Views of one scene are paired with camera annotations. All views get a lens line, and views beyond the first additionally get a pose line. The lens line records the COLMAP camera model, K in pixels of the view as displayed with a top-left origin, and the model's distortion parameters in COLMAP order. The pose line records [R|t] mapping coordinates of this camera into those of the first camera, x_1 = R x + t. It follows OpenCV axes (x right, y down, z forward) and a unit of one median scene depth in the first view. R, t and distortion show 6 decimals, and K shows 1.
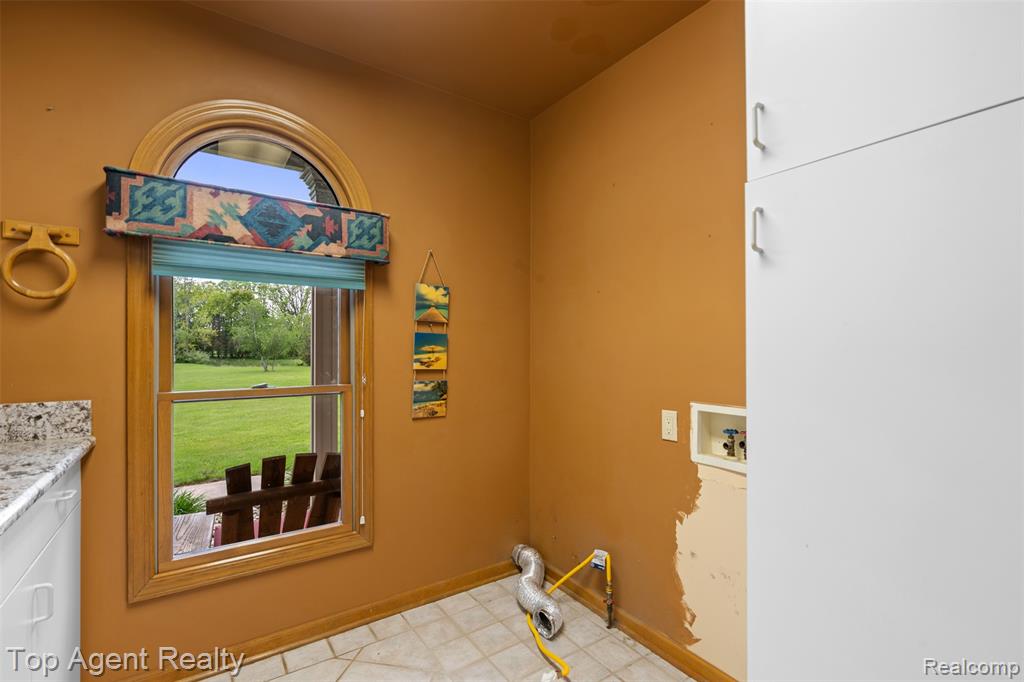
lens RADIAL K [[463.4, 0, 511.1], [0, 463.4, 345.5], [0, 0, 1]] dist [-0.003506, 0.001190]
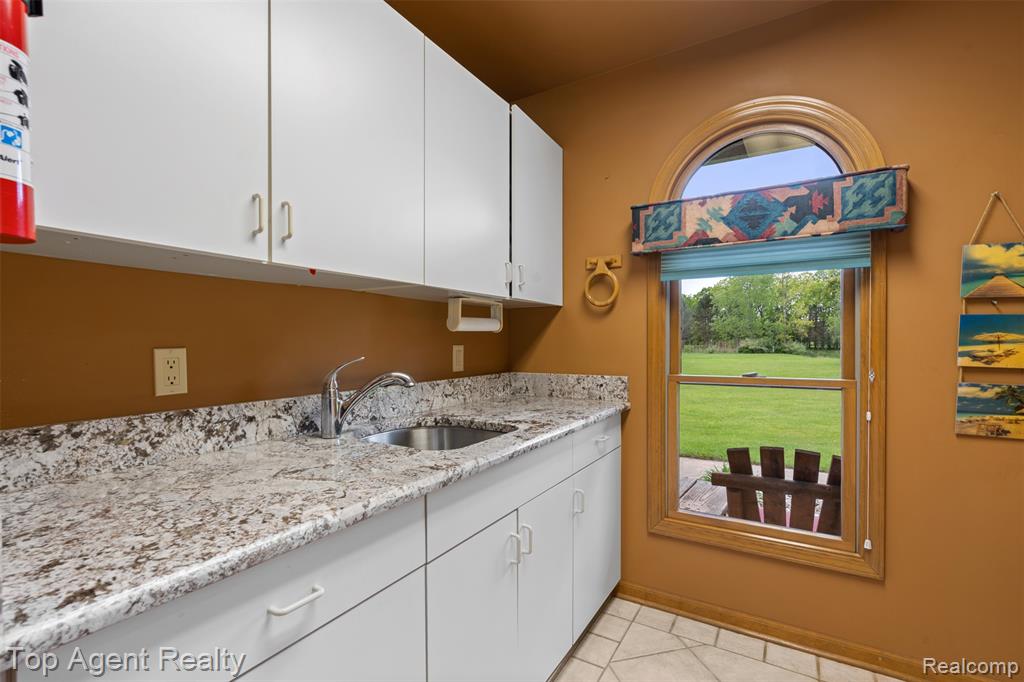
lens RADIAL K [[463.4, 0, 511.6], [0, 463.4, 343.6], [0, 0, 1]] dist [-0.003506, 0.001190]
pose [[0.413140, 0.002410, -0.910664, 0.179433], [0.011761, 0.999899, 0.007982, 0.002897], [0.910591, -0.014008, 0.413070, 0.083960]]
